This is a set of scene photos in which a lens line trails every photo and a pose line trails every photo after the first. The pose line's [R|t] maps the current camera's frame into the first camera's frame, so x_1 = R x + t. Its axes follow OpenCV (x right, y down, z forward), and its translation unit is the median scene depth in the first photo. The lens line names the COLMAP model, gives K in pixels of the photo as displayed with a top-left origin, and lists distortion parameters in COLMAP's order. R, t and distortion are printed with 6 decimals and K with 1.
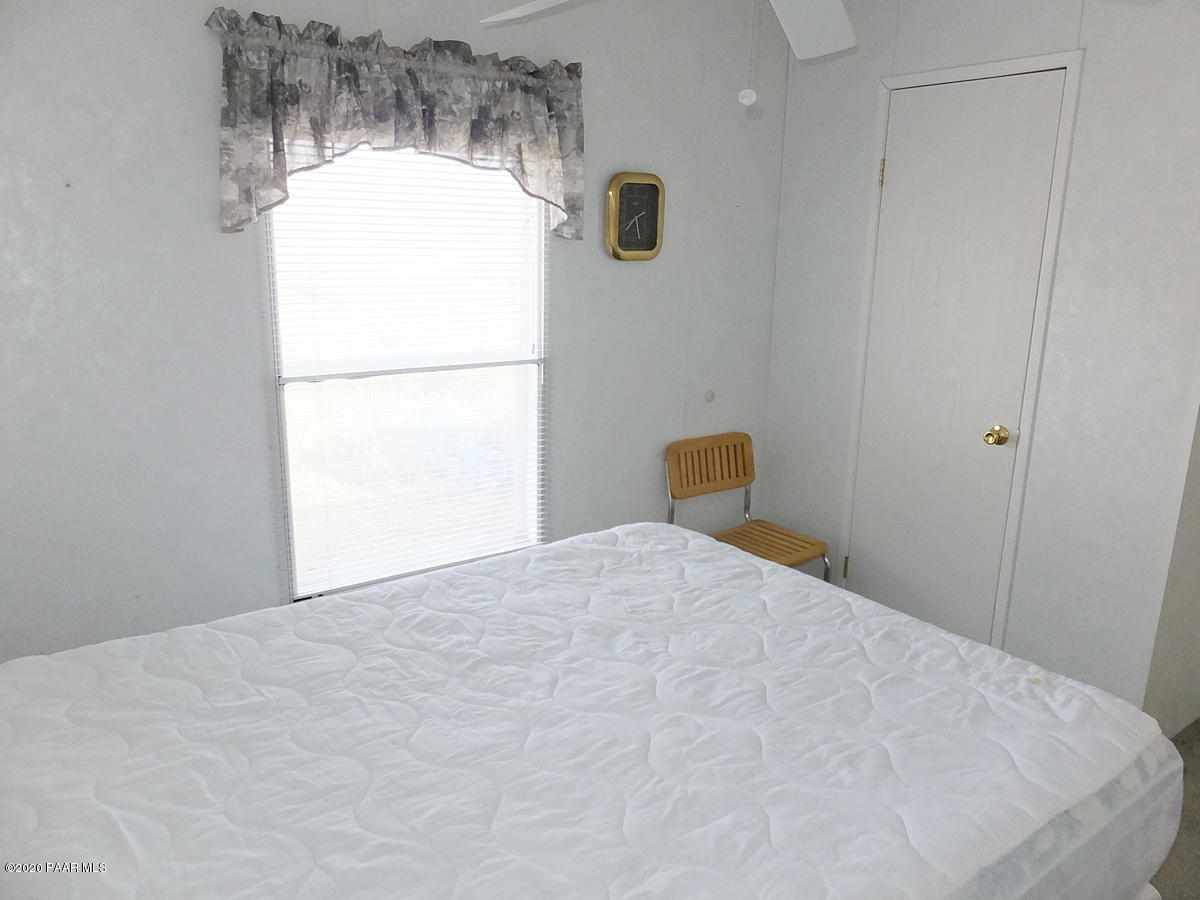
lens RADIAL K [[911.1, 0, 600.0], [0, 911.1, 450.0], [0, 0, 1]] dist [-0.002129, -0.004568]
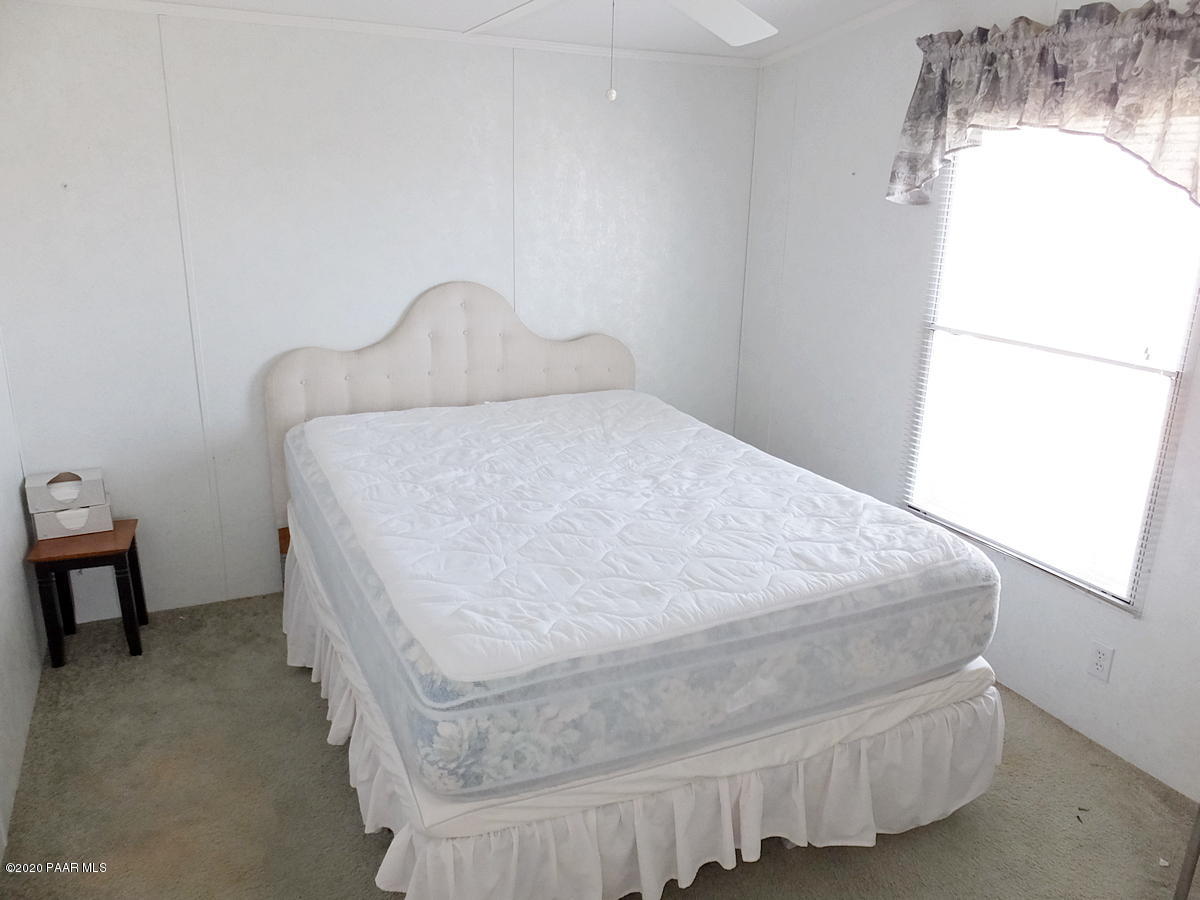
lens RADIAL K [[911.1, 0, 600.0], [0, 911.1, 450.0], [0, 0, 1]] dist [-0.002129, -0.004568]
pose [[-0.205873, 0.250291, -0.946029, 1.077330], [-0.252778, 0.920327, 0.298500, -0.200409], [0.945367, 0.300588, -0.126202, 0.881495]]
